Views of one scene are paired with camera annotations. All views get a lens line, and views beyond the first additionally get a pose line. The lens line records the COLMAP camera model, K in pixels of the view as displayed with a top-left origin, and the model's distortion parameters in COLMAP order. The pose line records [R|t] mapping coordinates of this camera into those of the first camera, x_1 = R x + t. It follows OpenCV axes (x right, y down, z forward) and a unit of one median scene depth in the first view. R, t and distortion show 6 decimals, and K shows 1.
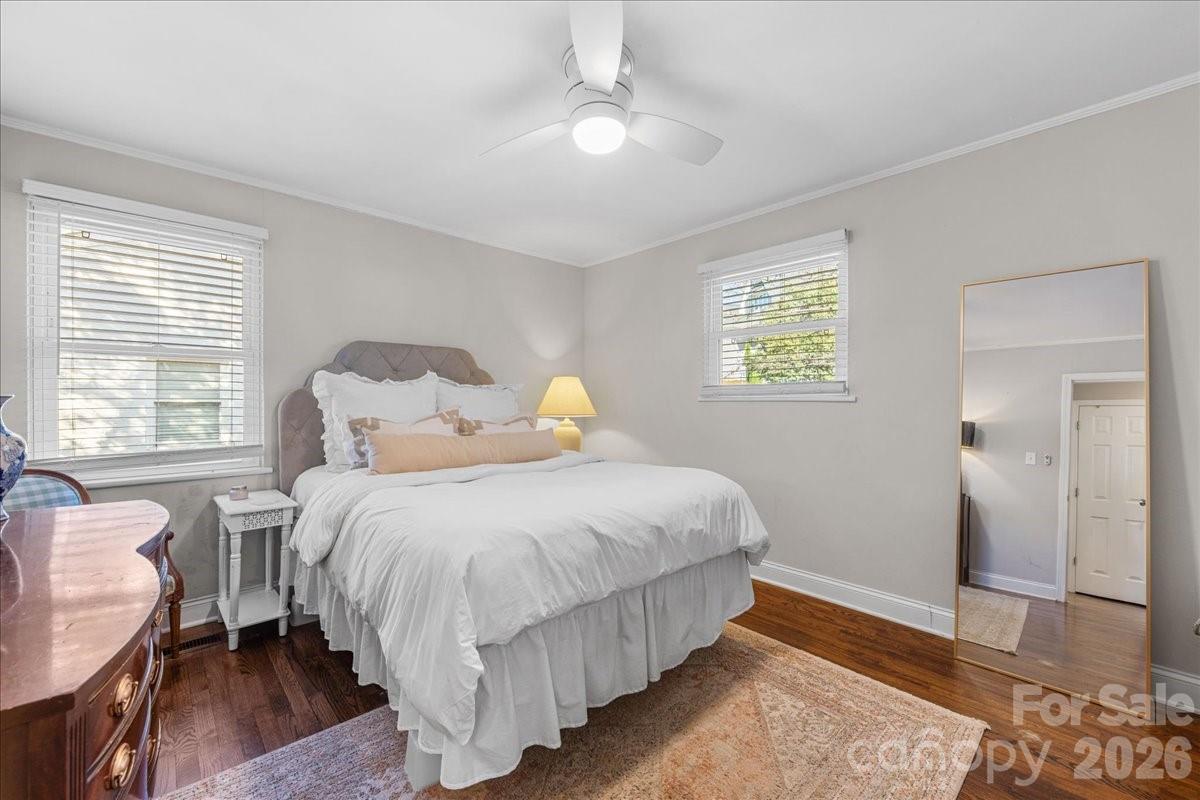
lens RADIAL K [[469.2, 0, 596.5], [0, 469.2, 398.2], [0, 0, 1]] dist [-0.001686, -0.001052]
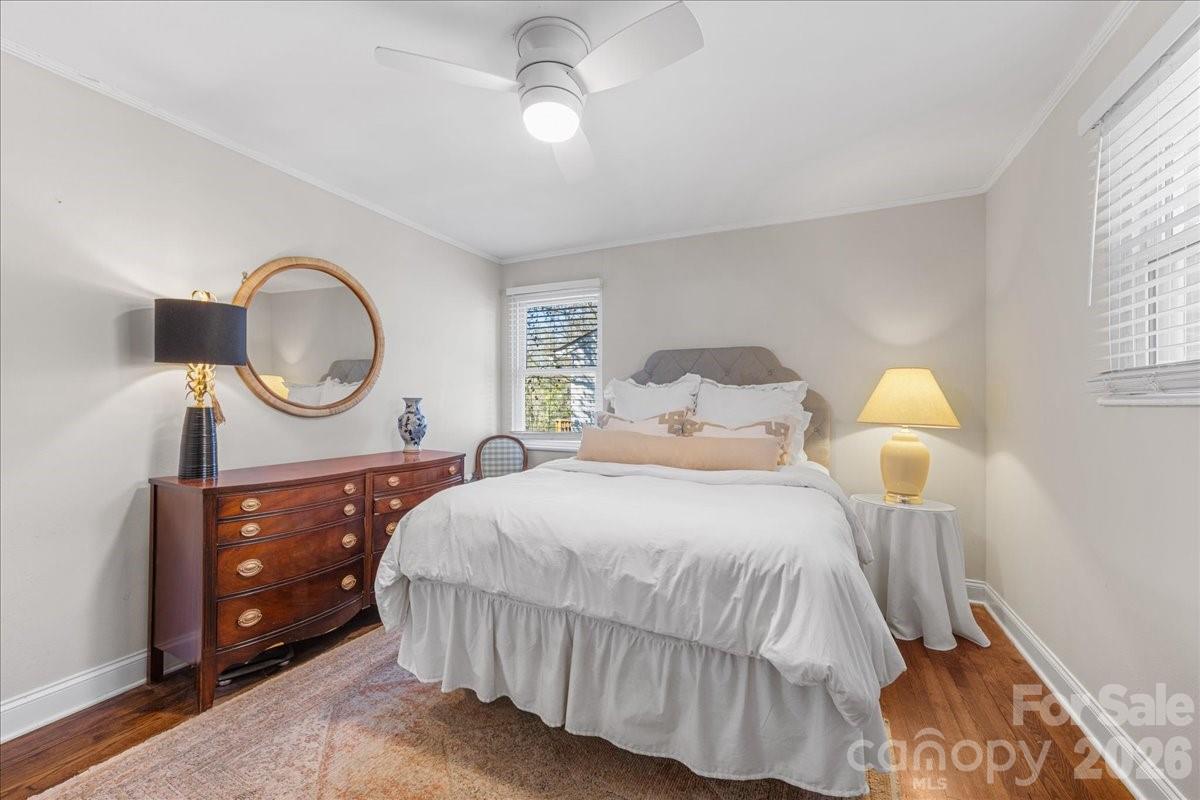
lens RADIAL K [[469.2, 0, 598.8], [0, 469.2, 405.0], [0, 0, 1]] dist [-0.001686, -0.001052]
pose [[0.384373, 0.009387, -0.923130, 0.742527], [-0.001511, 0.999953, 0.009538, 0.003717], [0.923176, -0.002271, 0.384370, 0.582279]]
